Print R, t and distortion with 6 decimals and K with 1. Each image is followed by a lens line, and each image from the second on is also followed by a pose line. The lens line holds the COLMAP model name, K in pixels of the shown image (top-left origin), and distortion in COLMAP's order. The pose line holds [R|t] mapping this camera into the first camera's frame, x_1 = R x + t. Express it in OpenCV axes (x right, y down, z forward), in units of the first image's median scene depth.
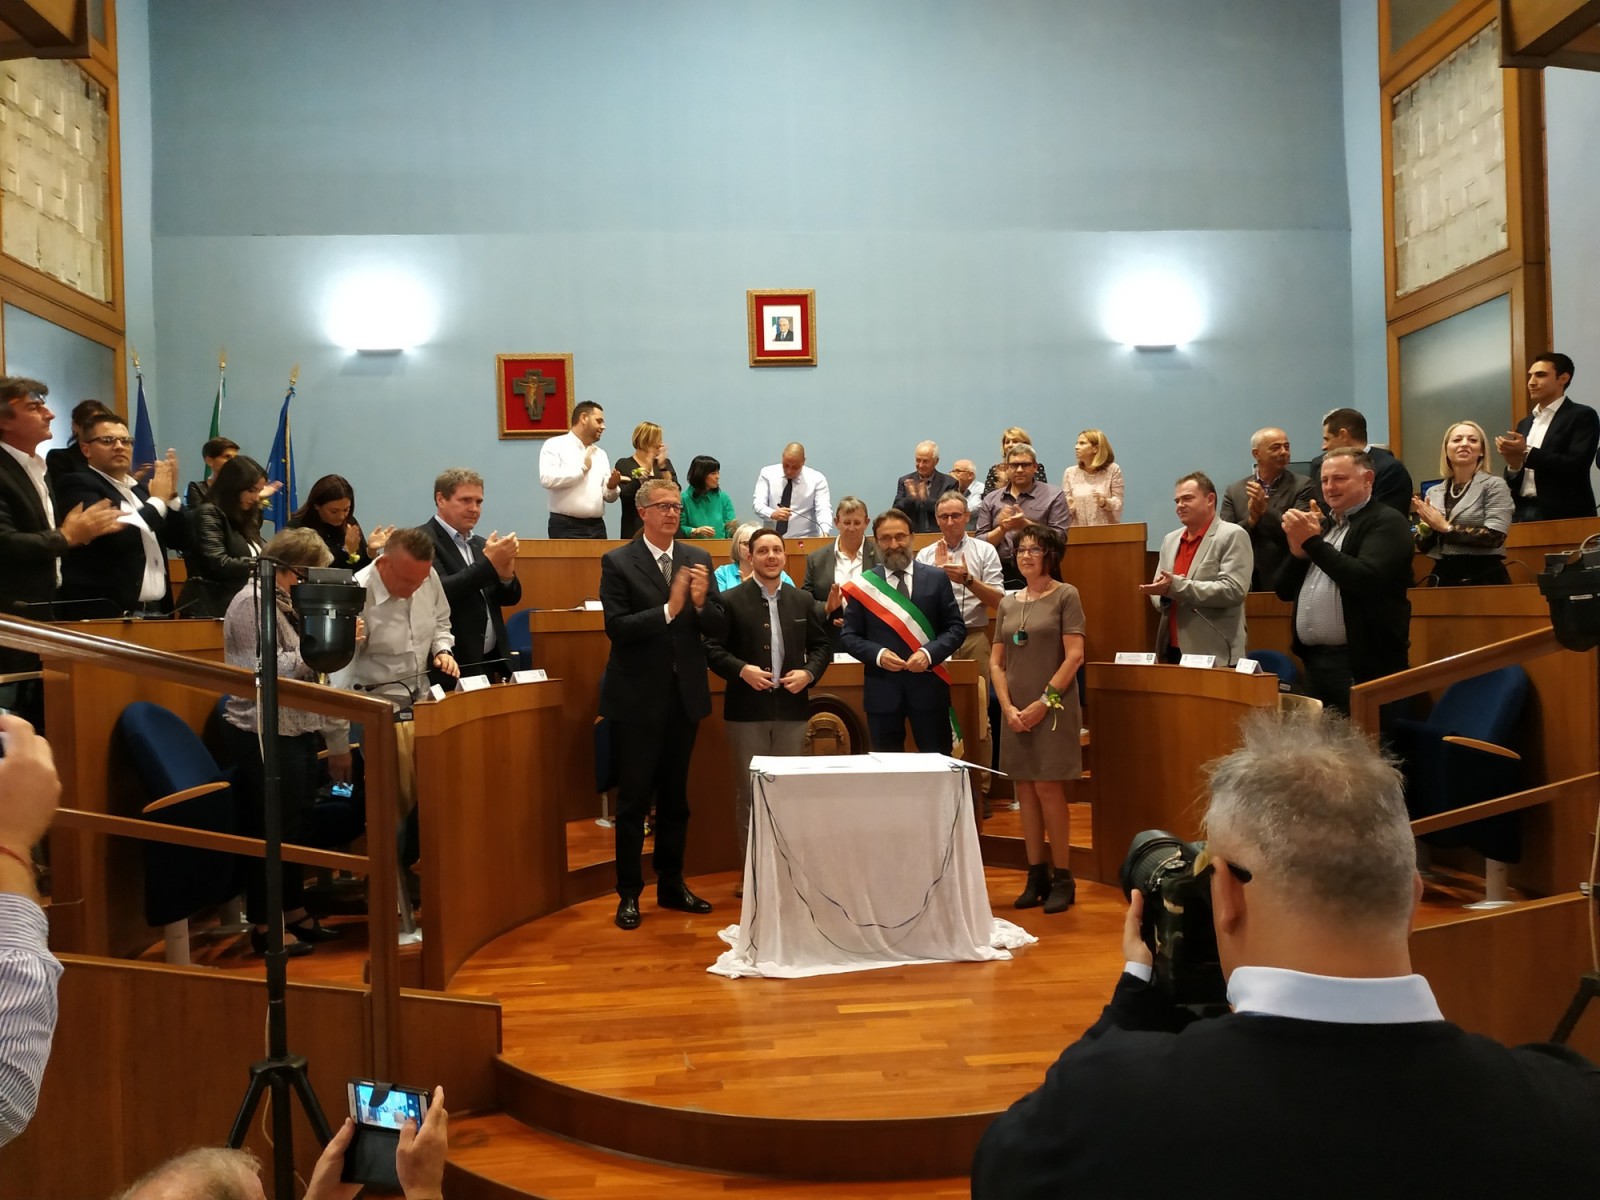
lens RADIAL K [[1173.3, 0, 801.3], [0, 1173.3, 605.3], [0, 0, 1]] dist [-0.001212, -0.012124]
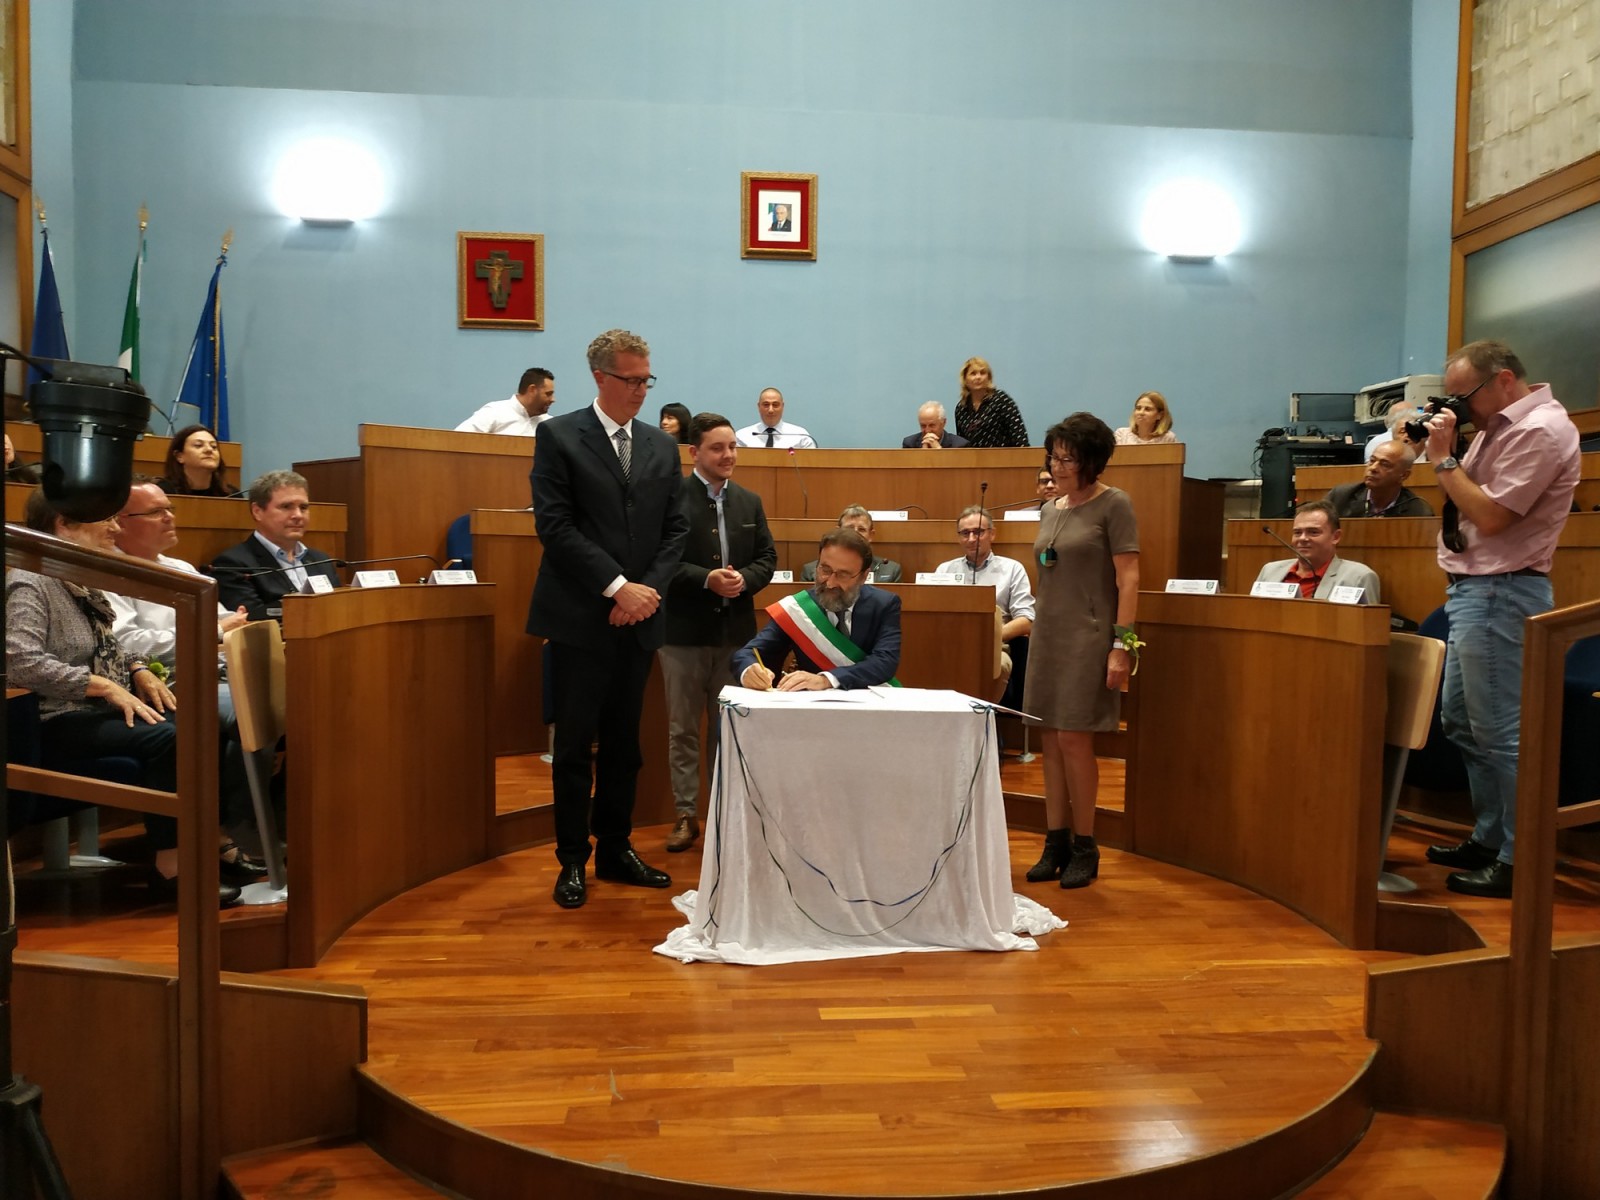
lens RADIAL K [[1162.6, 0, 796.3], [0, 1162.6, 598.3], [0, 0, 1]] dist [-0.005487, -0.006249]
pose [[0.999125, 0.040403, 0.010762, -0.002061], [-0.040812, 0.998329, 0.040911, 0.032759], [-0.009091, -0.041315, 0.999105, 0.190871]]
